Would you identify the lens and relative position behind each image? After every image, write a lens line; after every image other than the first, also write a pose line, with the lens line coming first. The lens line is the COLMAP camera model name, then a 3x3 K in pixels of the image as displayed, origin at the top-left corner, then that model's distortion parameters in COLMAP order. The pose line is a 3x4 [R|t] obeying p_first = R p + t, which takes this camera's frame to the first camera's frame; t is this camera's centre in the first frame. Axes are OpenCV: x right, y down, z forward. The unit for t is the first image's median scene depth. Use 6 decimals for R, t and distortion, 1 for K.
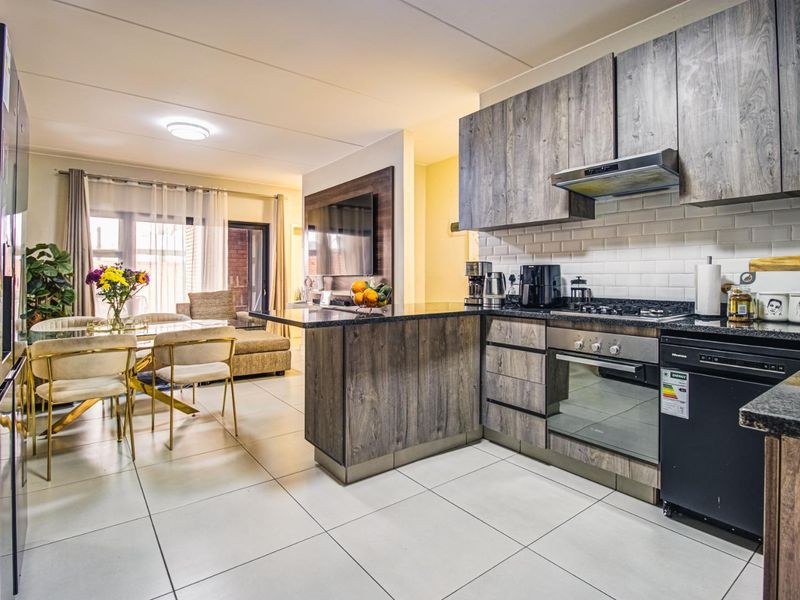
lens RADIAL K [[423.1, 0, 400.0], [0, 423.1, 275.0], [0, 0, 1]] dist [-0.006617, -0.006104]
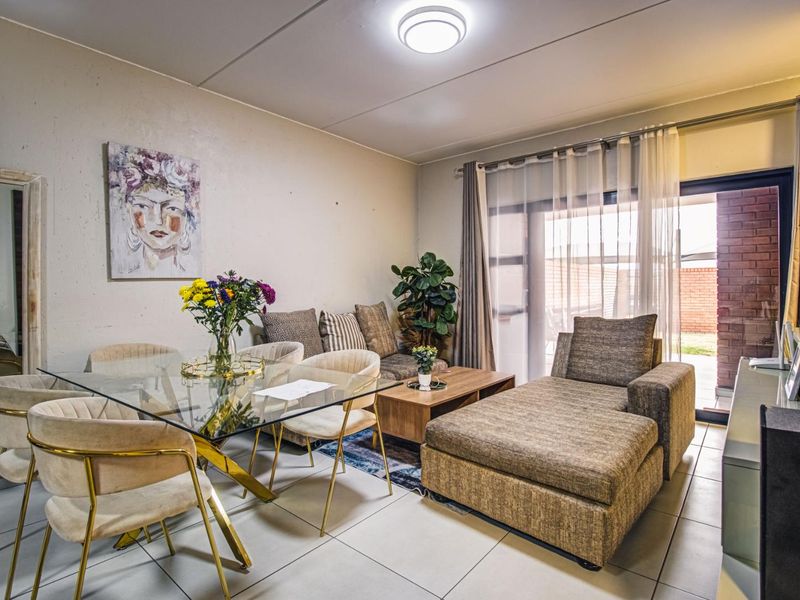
lens RADIAL K [[423.1, 0, 403.3], [0, 423.1, 299.0], [0, 0, 1]] dist [-0.006617, -0.006104]
pose [[0.220579, 0.024326, -0.975066, 0.033478], [0.009701, 0.999585, 0.027132, -0.001536], [0.975321, -0.015444, 0.220252, 0.658992]]
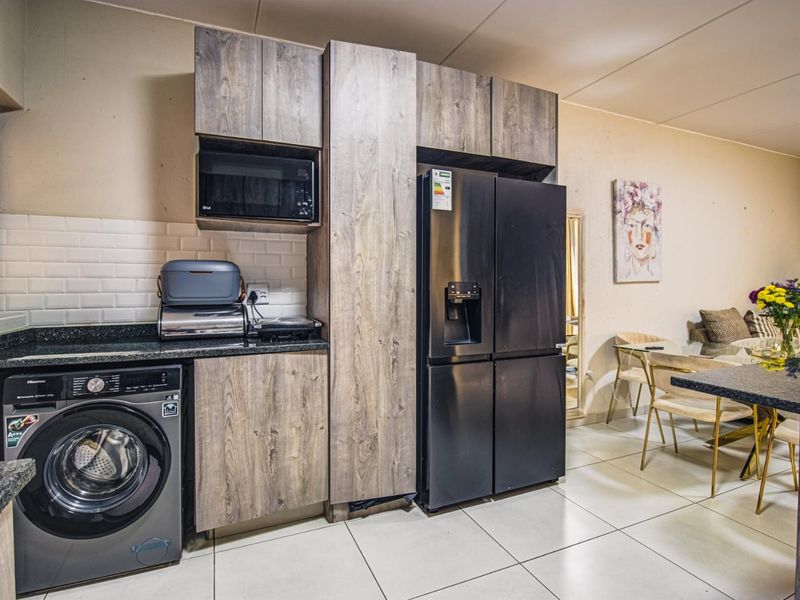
lens RADIAL K [[423.1, 0, 400.0], [0, 423.1, 297.0], [0, 0, 1]] dist [-0.006617, -0.006104]
pose [[-0.241877, 0.022926, -0.970036, 0.197985], [0.009857, 0.999727, 0.021170, -0.010145], [0.970257, -0.004441, -0.242037, 0.257892]]
